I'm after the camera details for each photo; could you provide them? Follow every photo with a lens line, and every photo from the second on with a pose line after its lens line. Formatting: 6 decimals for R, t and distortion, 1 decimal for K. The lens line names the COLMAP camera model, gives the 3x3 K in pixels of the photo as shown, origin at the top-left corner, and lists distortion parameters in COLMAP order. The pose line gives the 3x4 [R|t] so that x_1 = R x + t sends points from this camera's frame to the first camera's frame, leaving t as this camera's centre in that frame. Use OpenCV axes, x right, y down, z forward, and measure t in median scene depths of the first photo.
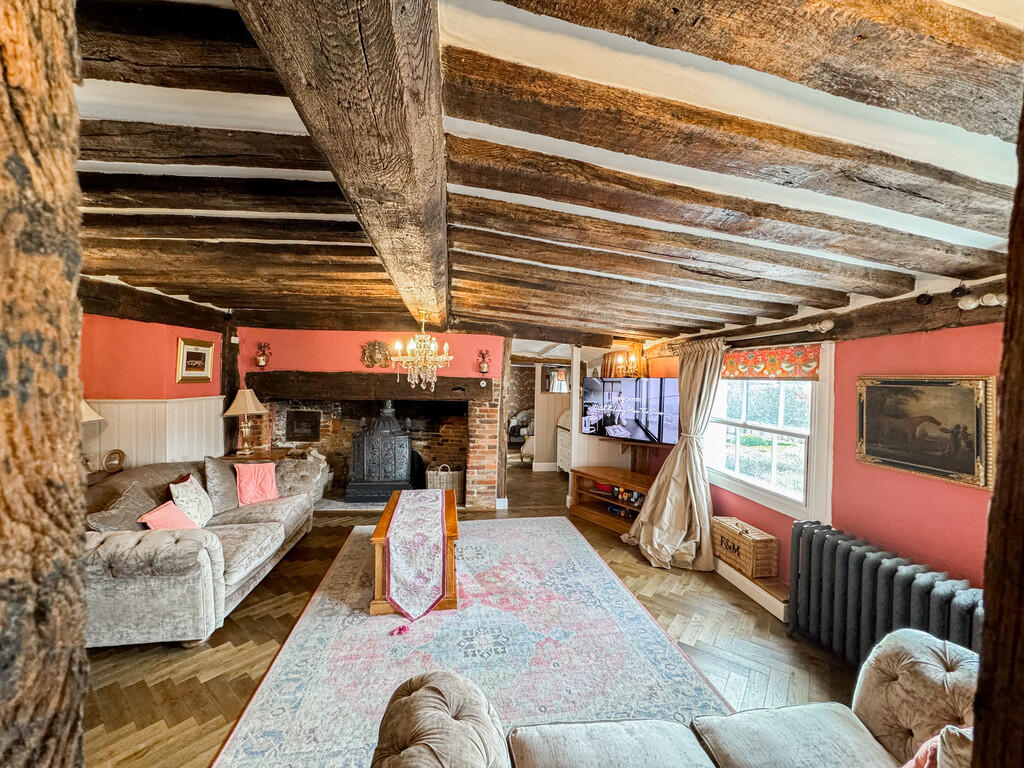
lens RADIAL K [[418.2, 0, 510.7], [0, 418.2, 383.4], [0, 0, 1]] dist [-0.000700, -0.000091]
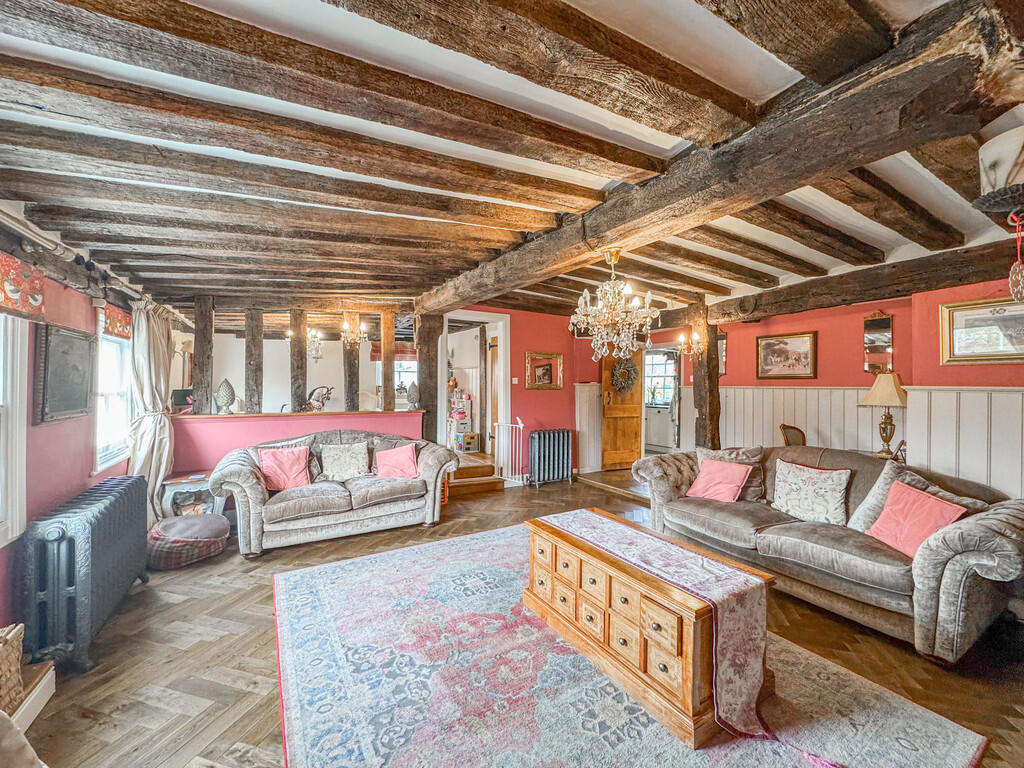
lens RADIAL K [[418.2, 0, 510.9], [0, 418.2, 386.4], [0, 0, 1]] dist [-0.000700, -0.000091]
pose [[-0.933220, -0.023978, -0.358506, 0.205284], [-0.029192, 0.999532, 0.009137, 0.060278], [0.358119, 0.018993, -0.933483, 1.628194]]
